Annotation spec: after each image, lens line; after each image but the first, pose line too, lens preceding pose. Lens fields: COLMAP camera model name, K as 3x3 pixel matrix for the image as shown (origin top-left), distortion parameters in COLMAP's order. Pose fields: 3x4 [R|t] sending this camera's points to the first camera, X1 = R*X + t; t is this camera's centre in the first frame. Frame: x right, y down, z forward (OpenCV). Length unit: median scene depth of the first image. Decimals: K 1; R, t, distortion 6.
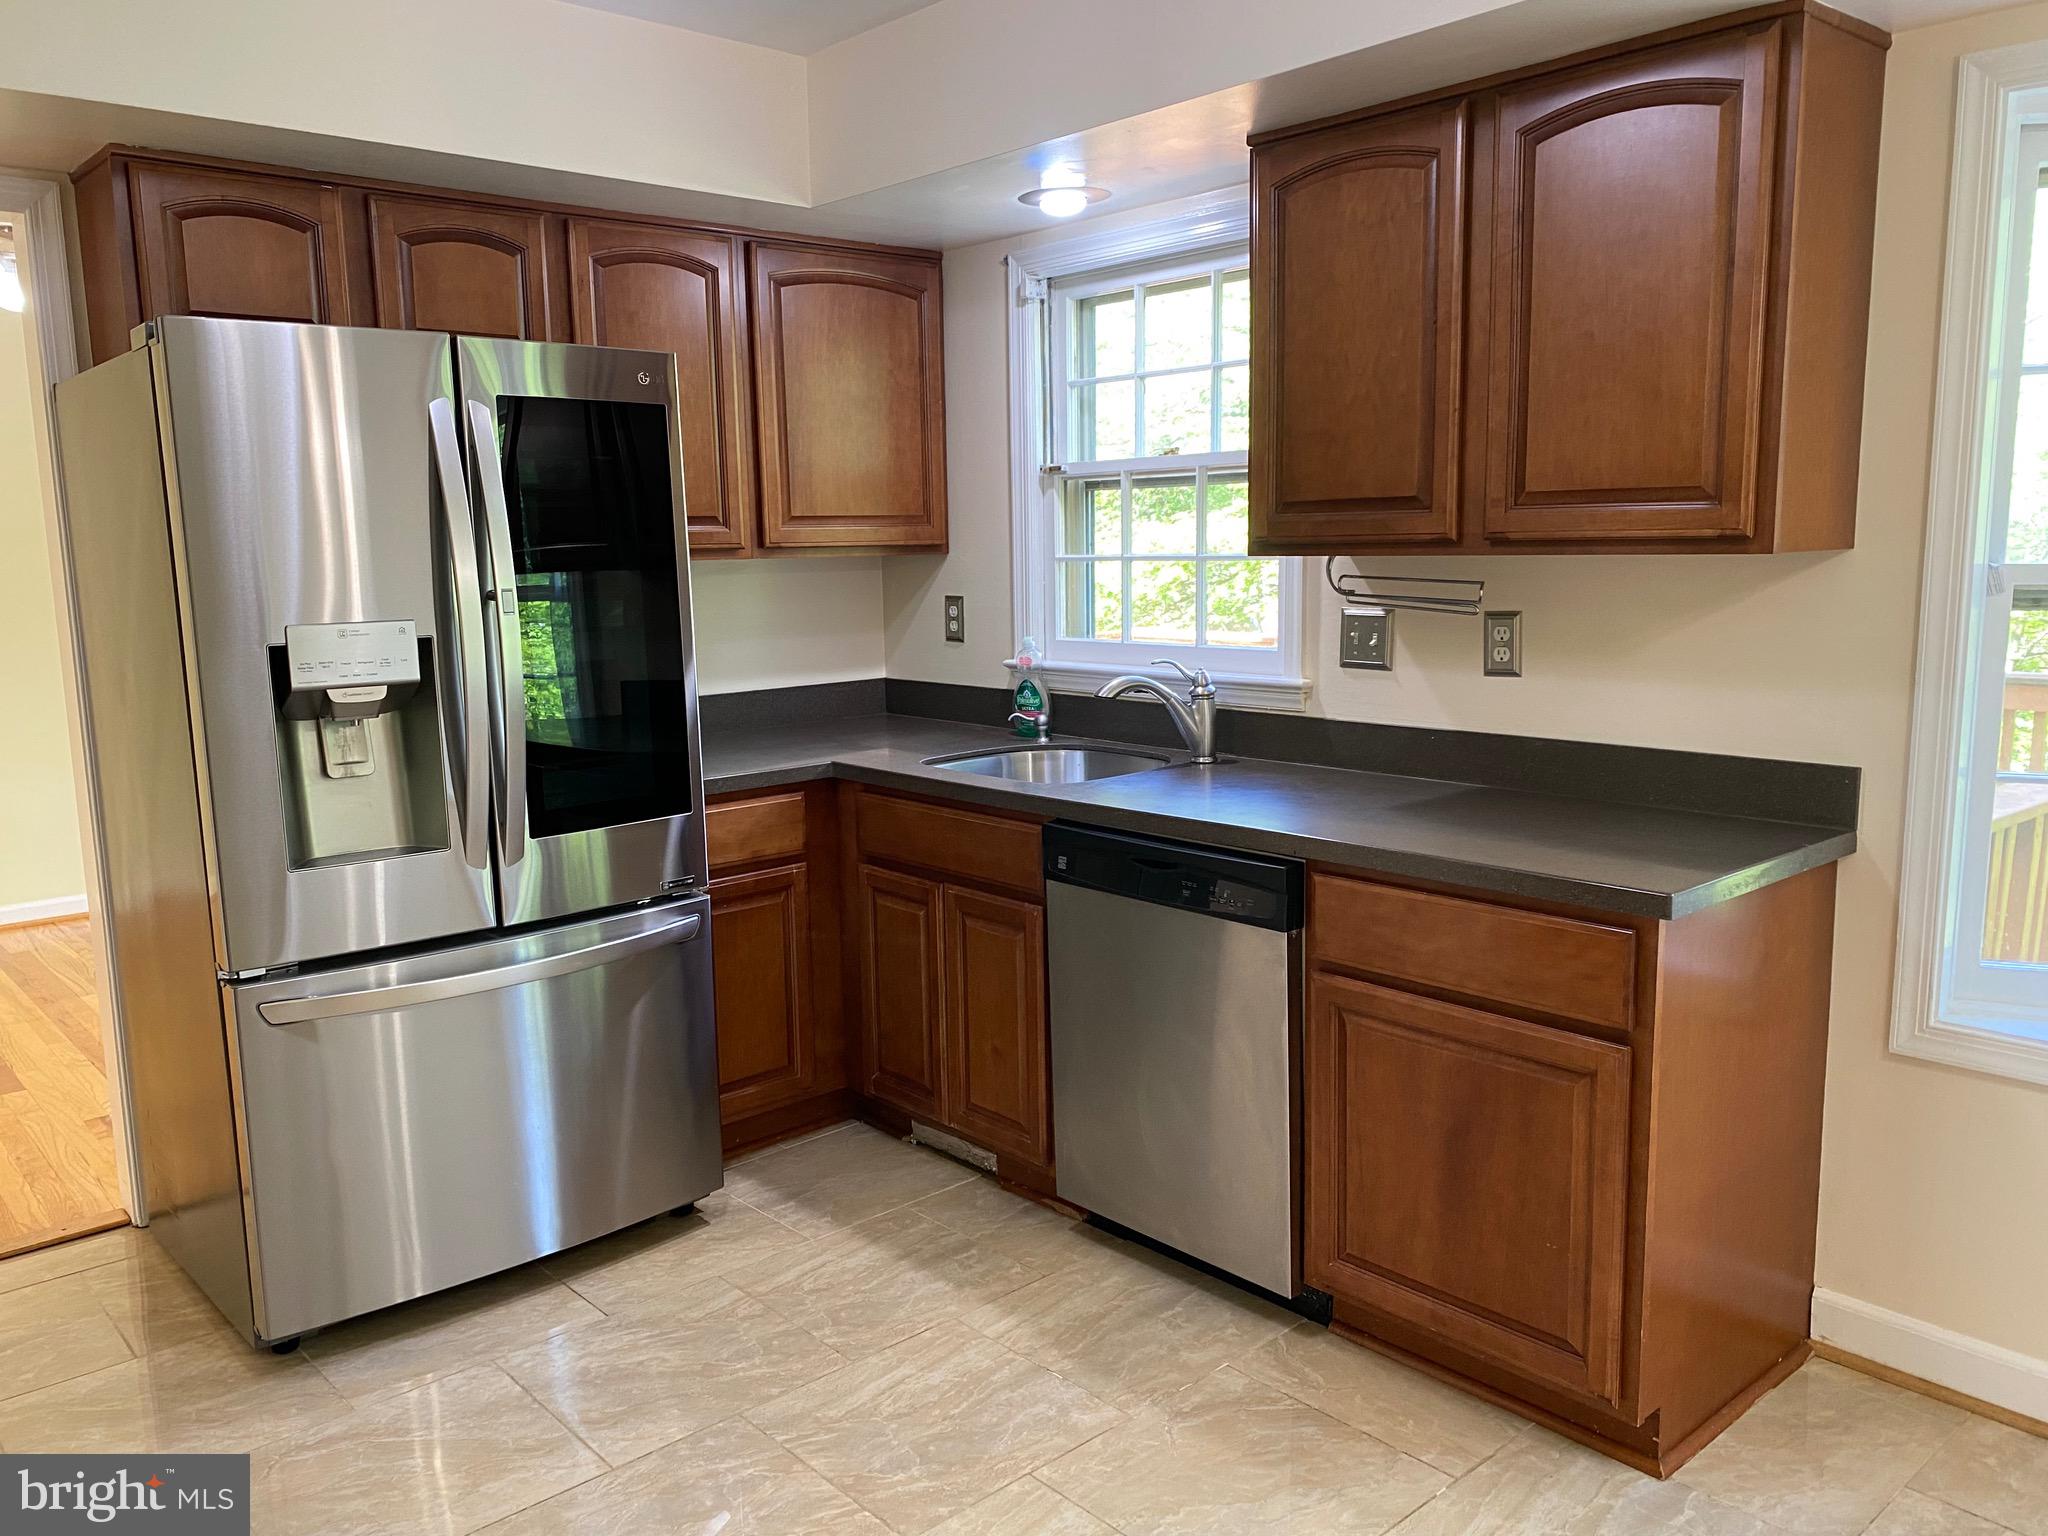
lens RADIAL K [[1557.8, 0, 1023.6], [0, 1557.8, 773.4], [0, 0, 1]] dist [0.078039, -0.130075]
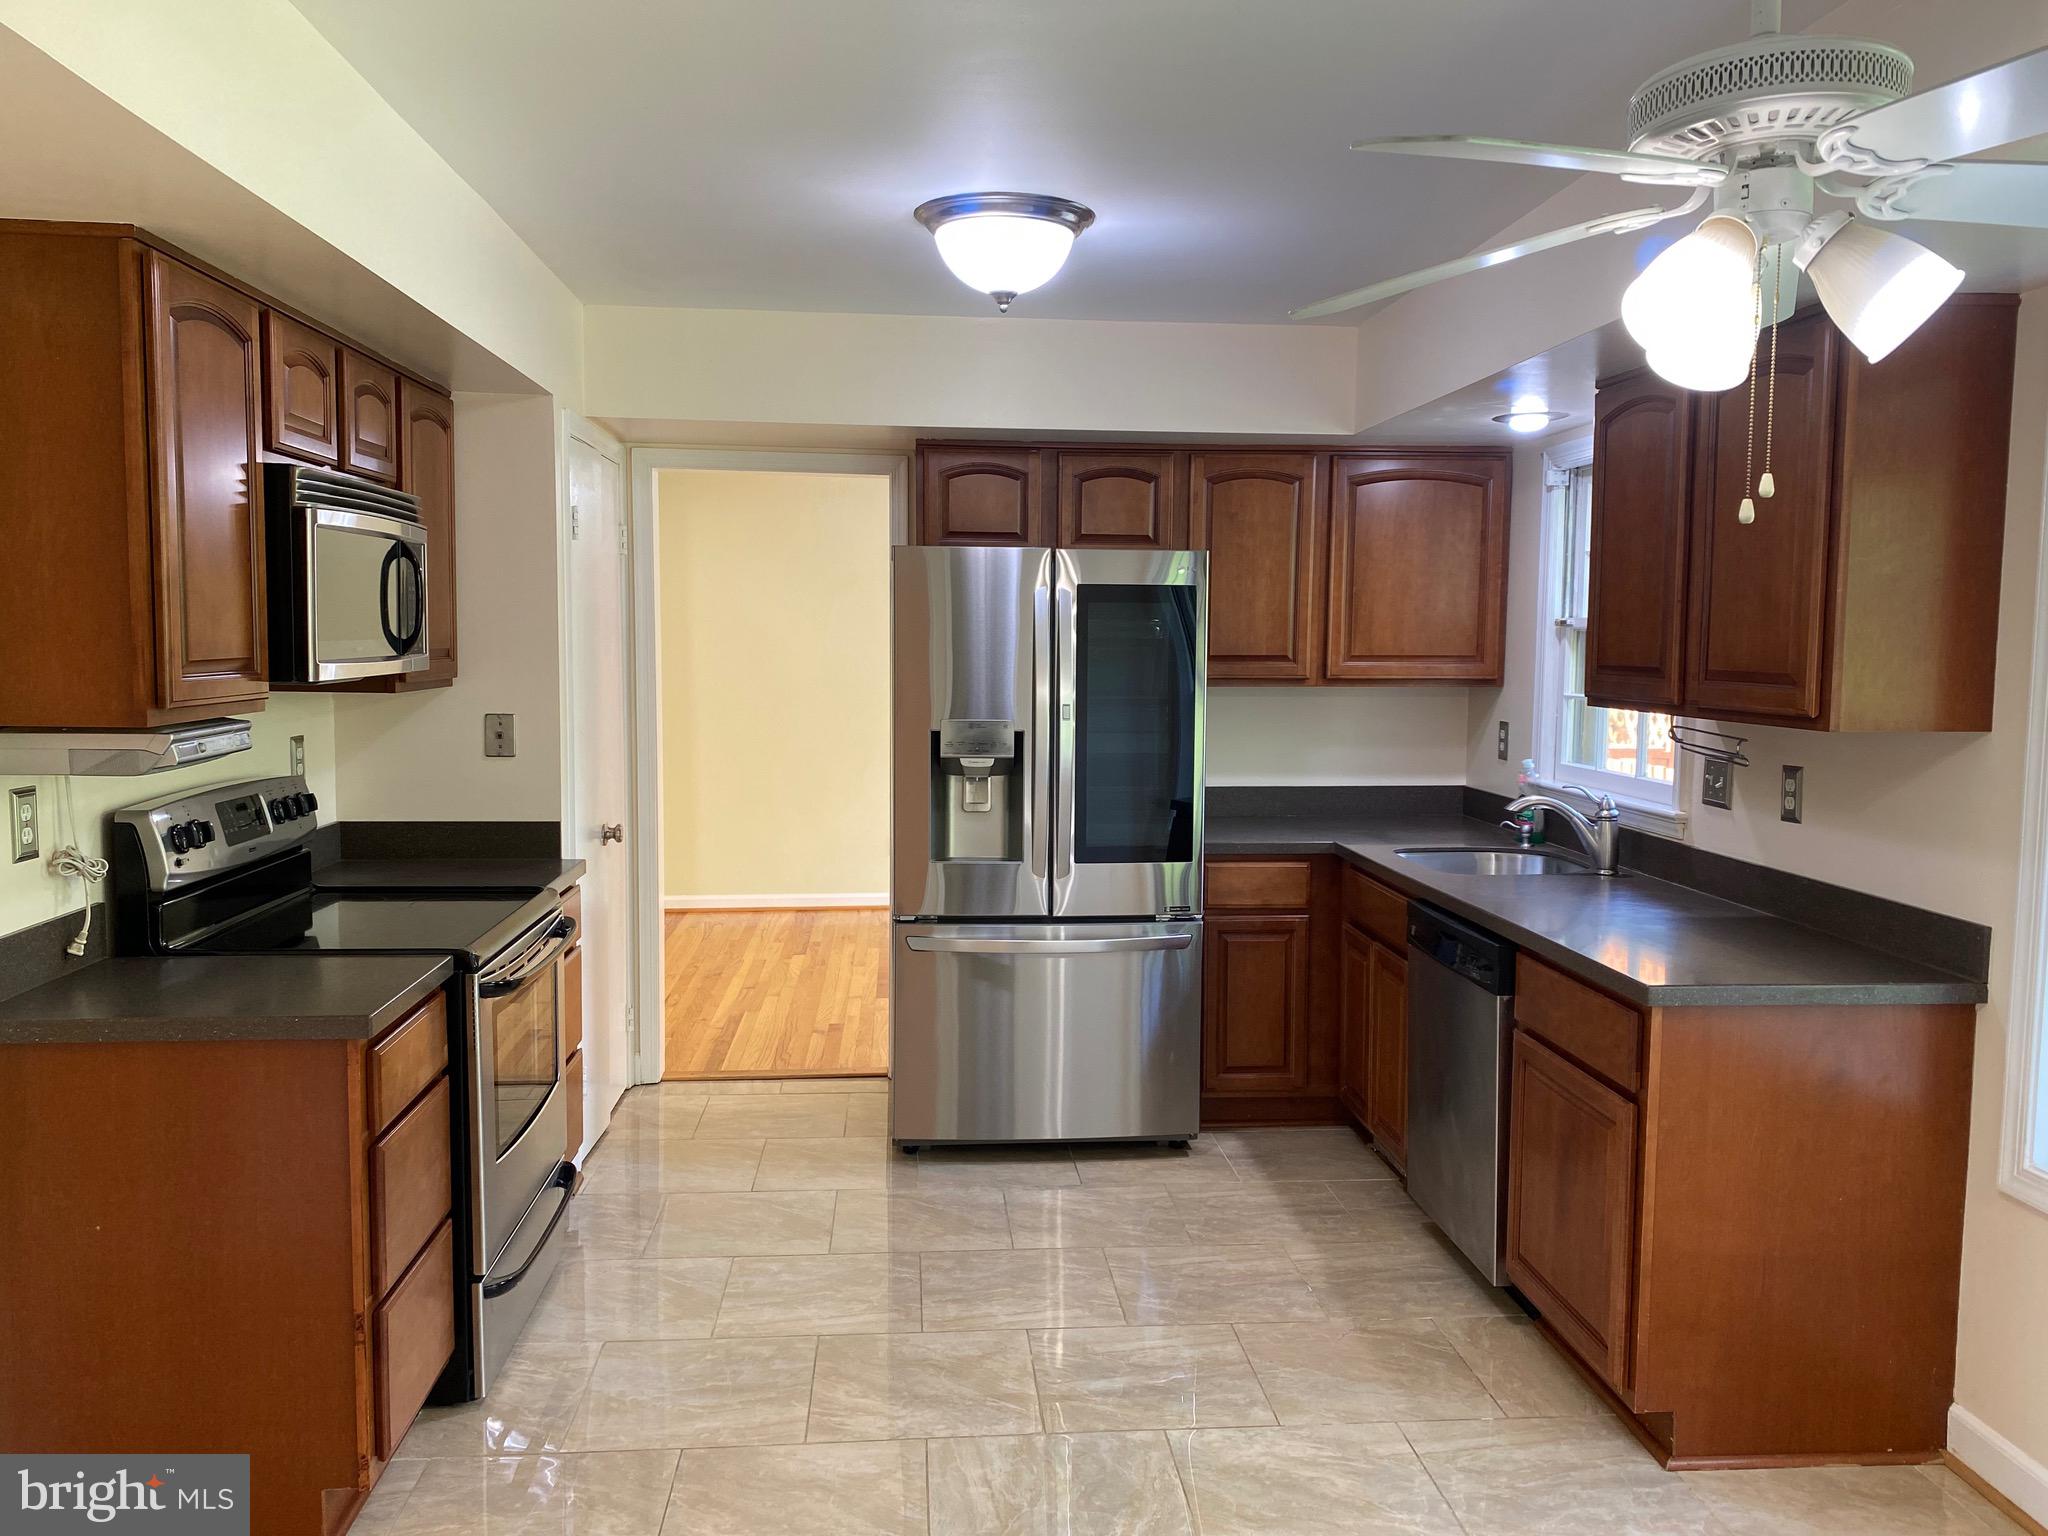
lens RADIAL K [[1558.0, 0, 1031.8], [0, 1558.0, 763.6], [0, 0, 1]] dist [0.094509, -0.132924]
pose [[0.798228, 0.075417, -0.597615, 0.528197], [-0.114997, 0.992963, -0.028292, -0.007281], [0.591276, 0.091307, 0.801284, -0.253388]]
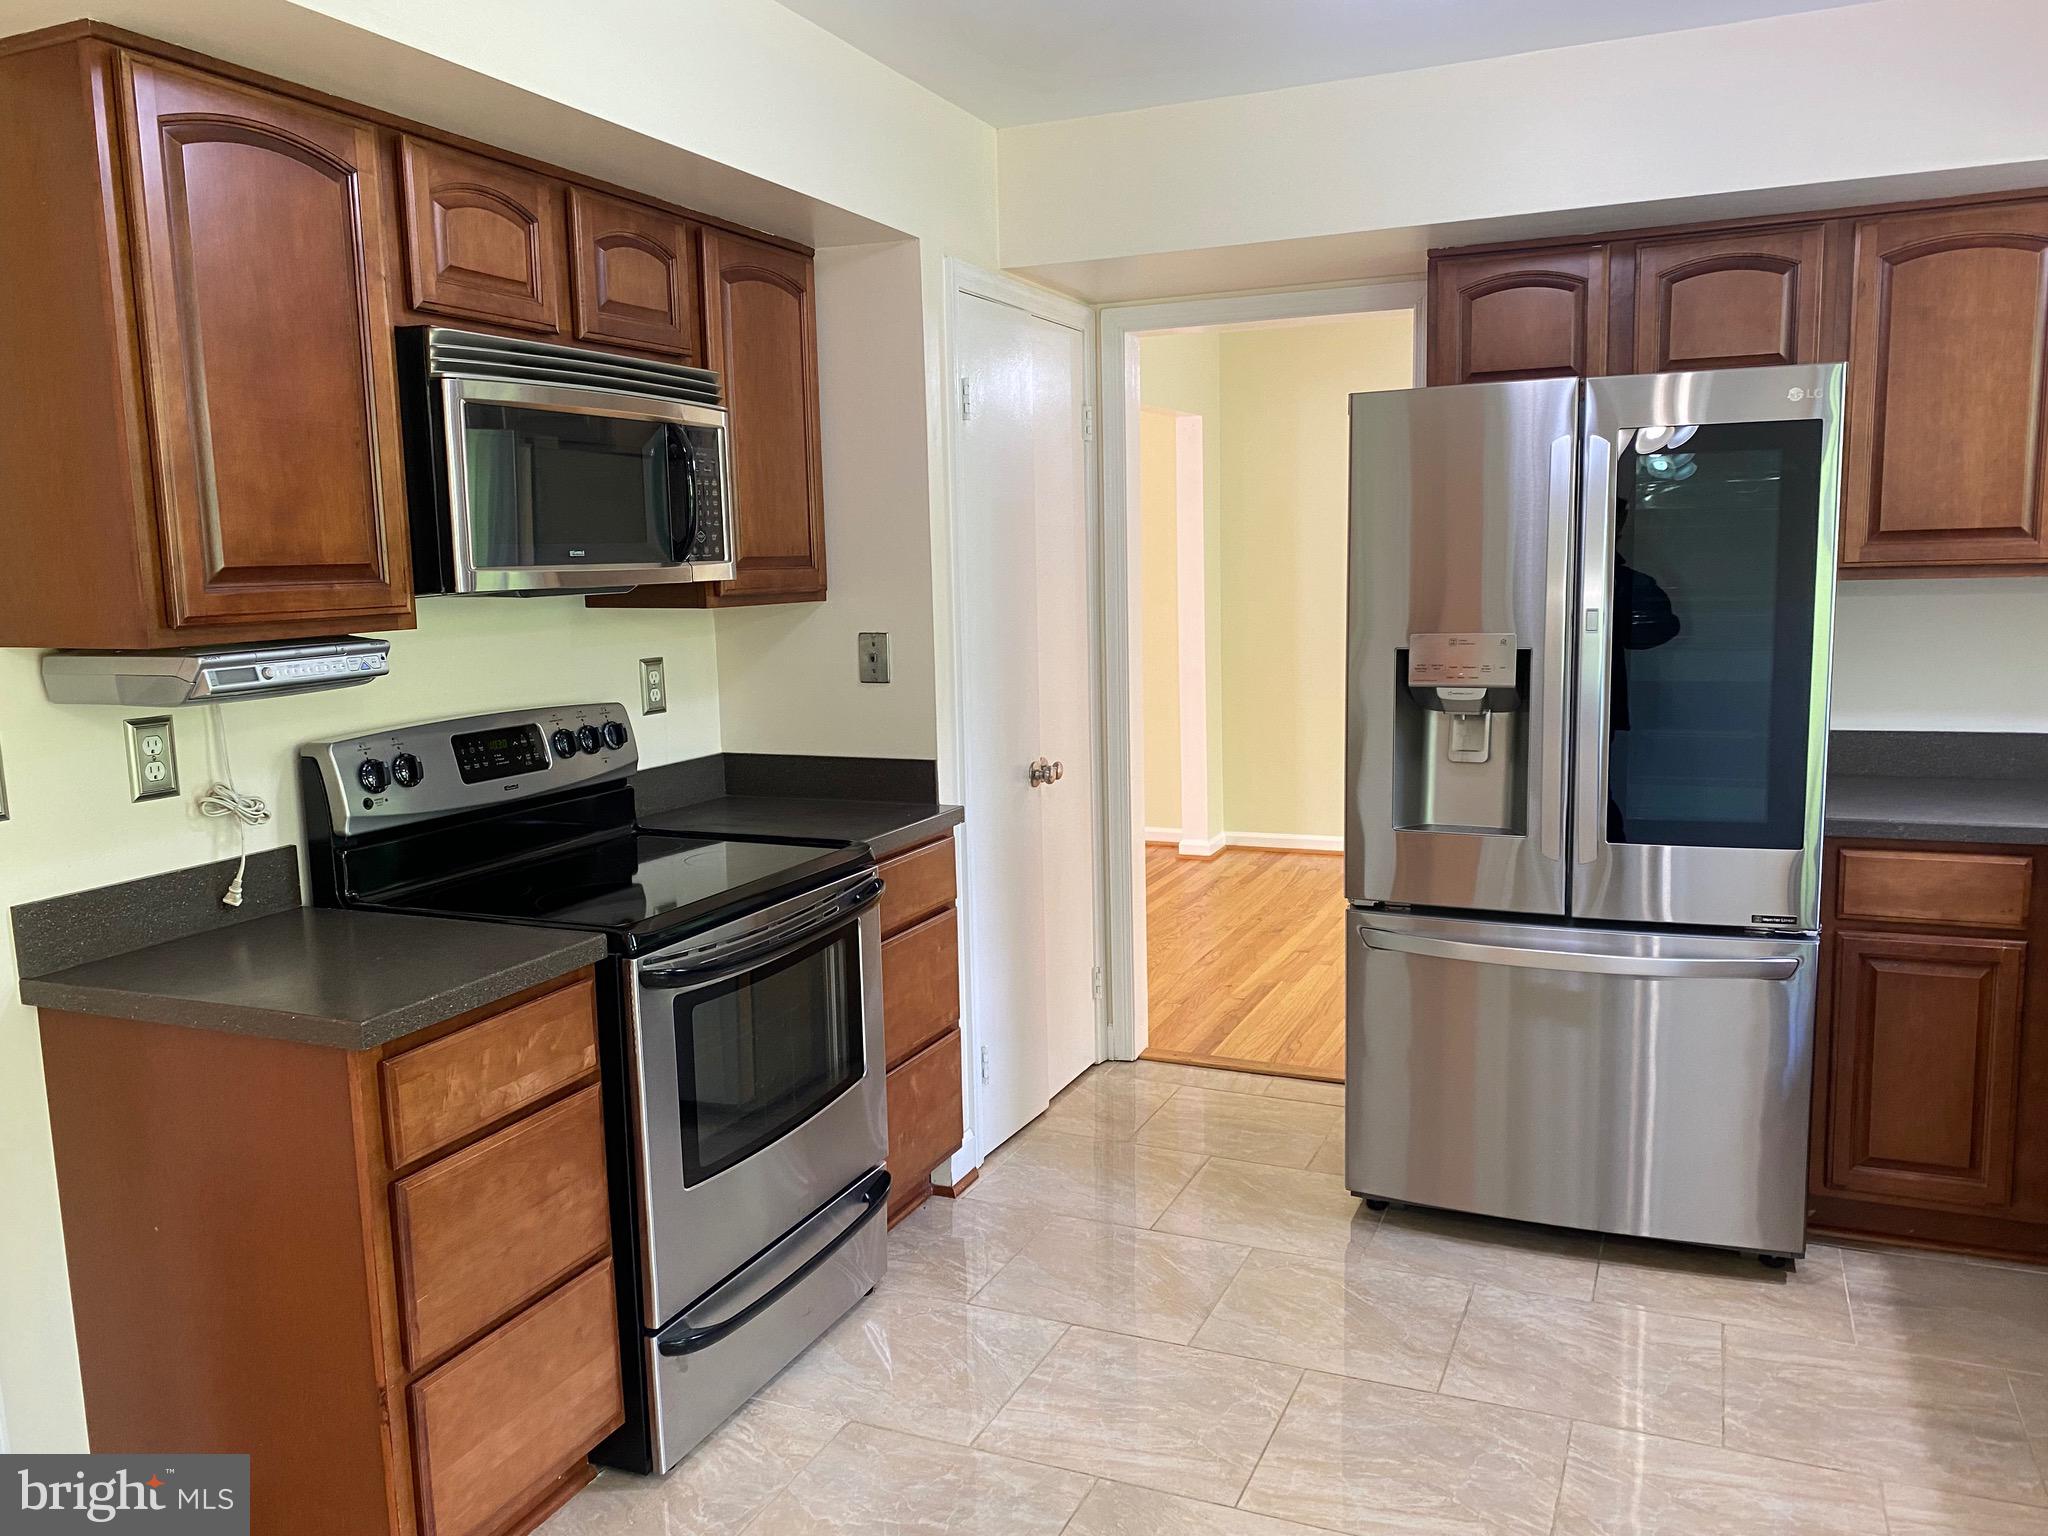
lens RADIAL K [[1550.2, 0, 1028.6], [0, 1550.2, 783.3], [0, 0, 1]] dist [0.051304, -0.060513]
pose [[0.417624, 0.138863, -0.897946, 0.437444], [-0.121948, 0.987878, 0.096054, -0.048610], [0.900399, 0.069388, 0.429495, 0.173522]]
